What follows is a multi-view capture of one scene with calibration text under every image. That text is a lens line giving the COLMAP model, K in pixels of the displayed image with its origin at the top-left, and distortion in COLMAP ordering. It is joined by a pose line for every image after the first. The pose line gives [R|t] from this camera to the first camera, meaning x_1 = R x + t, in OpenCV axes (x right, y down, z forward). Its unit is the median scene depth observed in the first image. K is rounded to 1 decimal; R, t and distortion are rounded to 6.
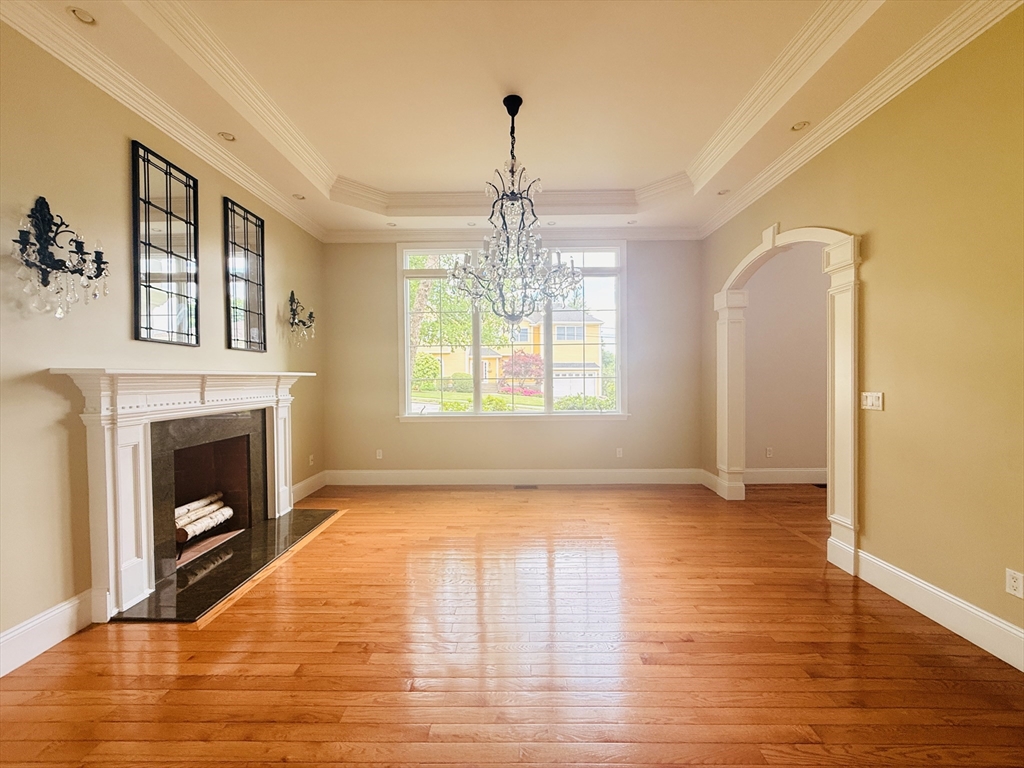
lens RADIAL K [[408.6, 0, 509.6], [0, 408.6, 384.4], [0, 0, 1]] dist [0.001677, 0.000148]
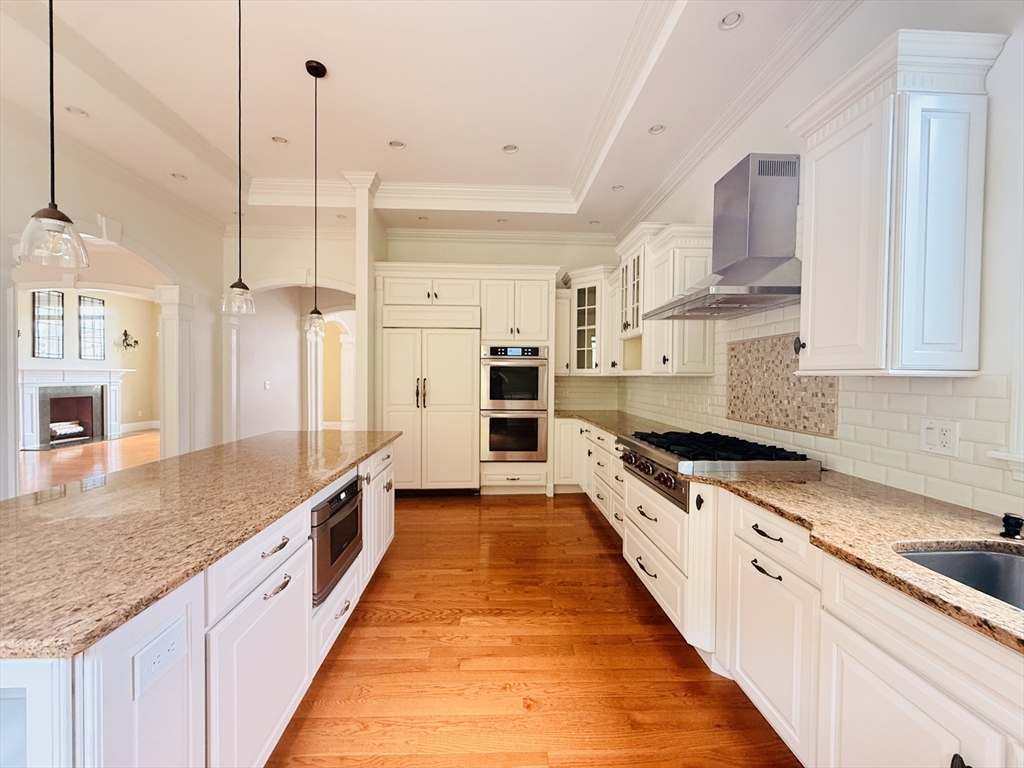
lens RADIAL K [[408.6, 0, 511.3], [0, 408.6, 381.3], [0, 0, 1]] dist [0.001677, 0.000148]
pose [[0.998492, 0.015114, 0.052777, 1.852386], [-0.015124, 0.999886, -0.000205, 0.005316], [-0.052774, -0.000593, 0.998606, -1.654922]]
